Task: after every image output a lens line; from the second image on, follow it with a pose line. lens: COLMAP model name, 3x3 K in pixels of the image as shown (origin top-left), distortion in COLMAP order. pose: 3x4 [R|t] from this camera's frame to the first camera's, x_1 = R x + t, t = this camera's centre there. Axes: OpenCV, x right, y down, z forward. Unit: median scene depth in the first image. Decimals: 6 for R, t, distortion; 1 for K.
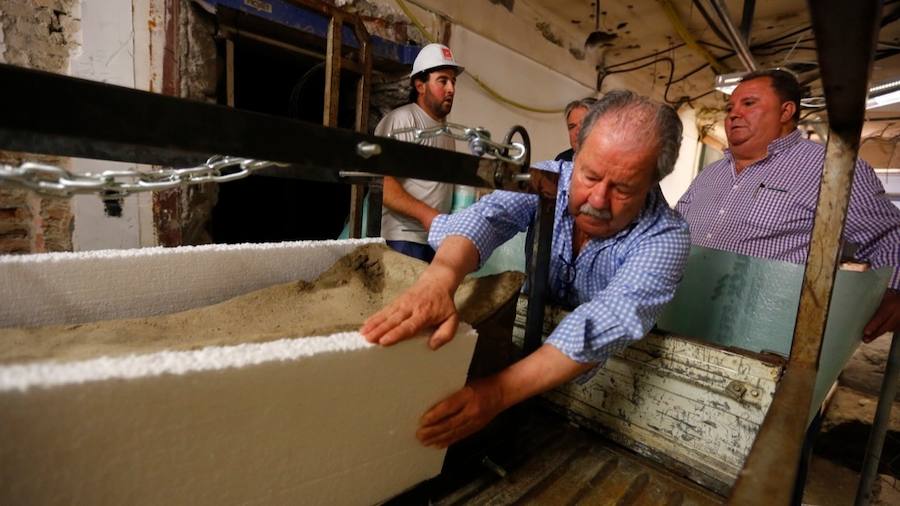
lens RADIAL K [[413.2, 0, 451.5], [0, 413.2, 250.6], [0, 0, 1]] dist [-0.018106, 0.000568]
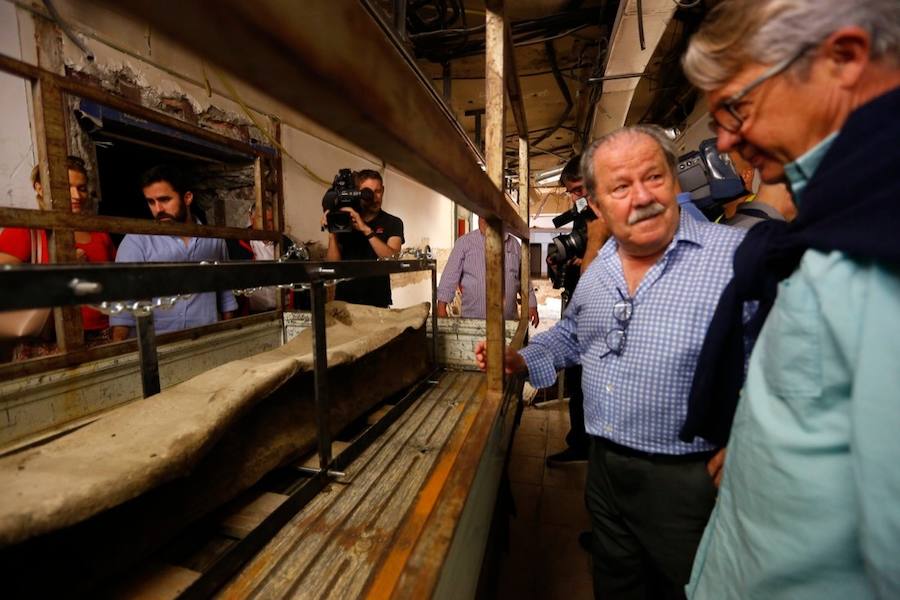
lens RADIAL K [[411.2, 0, 455.4], [0, 411.2, 297.1], [0, 0, 1]] dist [-0.017243, 0.001851]
pose [[0.845984, -0.134949, 0.515848, -0.339466], [0.134807, 0.990145, 0.037947, -0.015769], [-0.515885, 0.037437, 0.855839, -0.396367]]
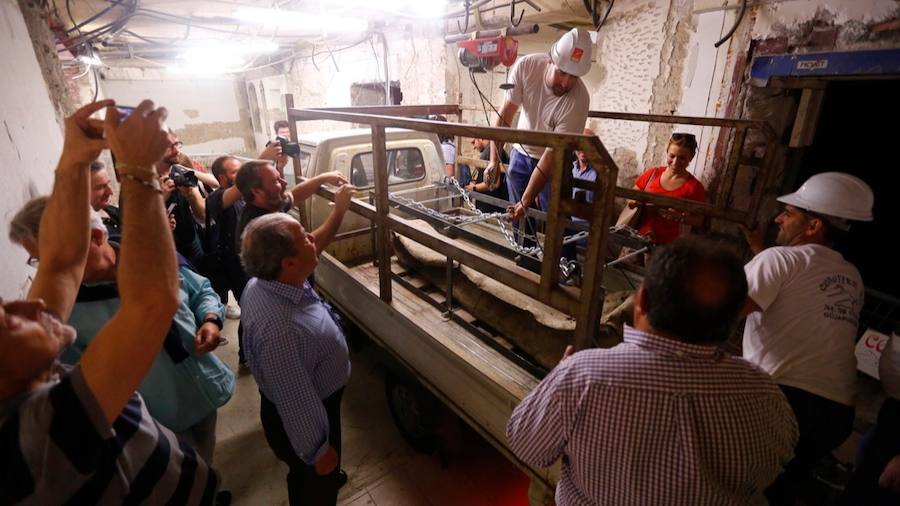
lens RADIAL K [[413.2, 0, 445.6], [0, 413.2, 244.3], [0, 0, 1]] dist [-0.018106, 0.000568]
pose [[-0.117343, 0.274742, -0.954331, 0.772672], [-0.122328, 0.949653, 0.288436, -0.306389], [0.985529, 0.150587, -0.077826, 0.161425]]
